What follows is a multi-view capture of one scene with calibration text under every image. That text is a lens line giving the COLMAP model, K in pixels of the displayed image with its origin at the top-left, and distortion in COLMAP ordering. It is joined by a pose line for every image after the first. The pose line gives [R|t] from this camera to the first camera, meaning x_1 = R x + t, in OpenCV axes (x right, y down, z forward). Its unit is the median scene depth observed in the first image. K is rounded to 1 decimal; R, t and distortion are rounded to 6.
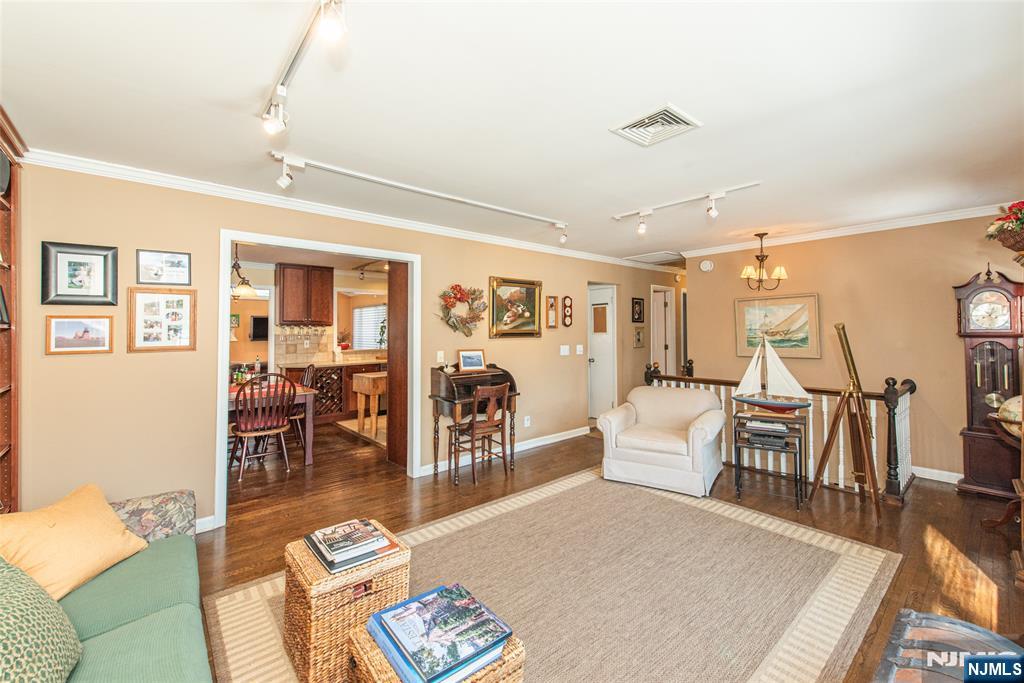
lens RADIAL K [[416.2, 0, 515.9], [0, 416.2, 318.9], [0, 0, 1]] dist [0.001459, 0.000004]
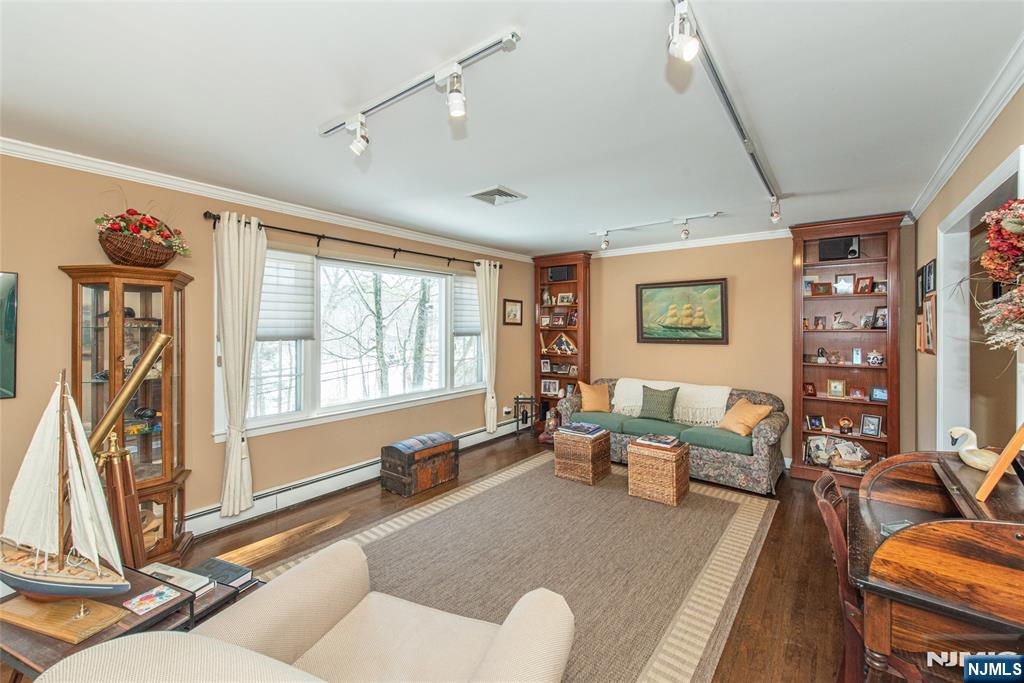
lens RADIAL K [[426.9, 0, 510.8], [0, 426.9, 324.6], [0, 0, 1]] dist [0.001384, 0.000111]
pose [[-0.980895, 0.005282, -0.194468, 0.336363], [0.011442, 0.999467, -0.030568, 0.021862], [0.194203, -0.032210, -0.980433, 1.454039]]
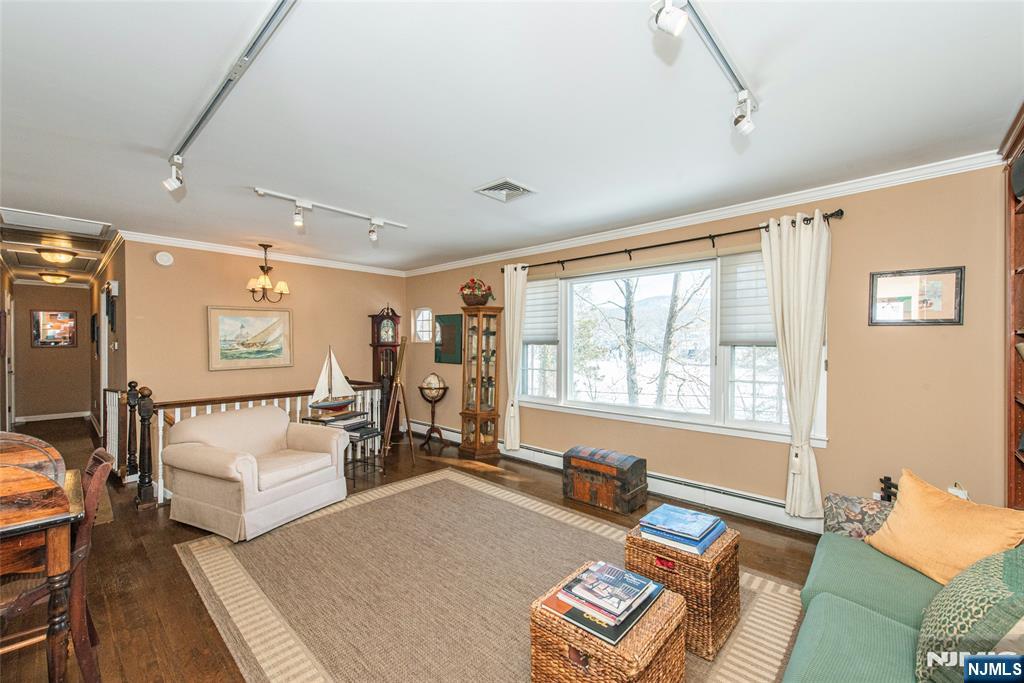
lens RADIAL K [[415.8, 0, 514.0], [0, 415.8, 344.4], [0, 0, 1]] dist [0.011664, -0.000280]
pose [[-0.111620, -0.000652, 0.993751, -0.612236], [-0.025520, 0.999672, -0.002210, 0.027299], [-0.993423, -0.025607, -0.111600, 0.659923]]
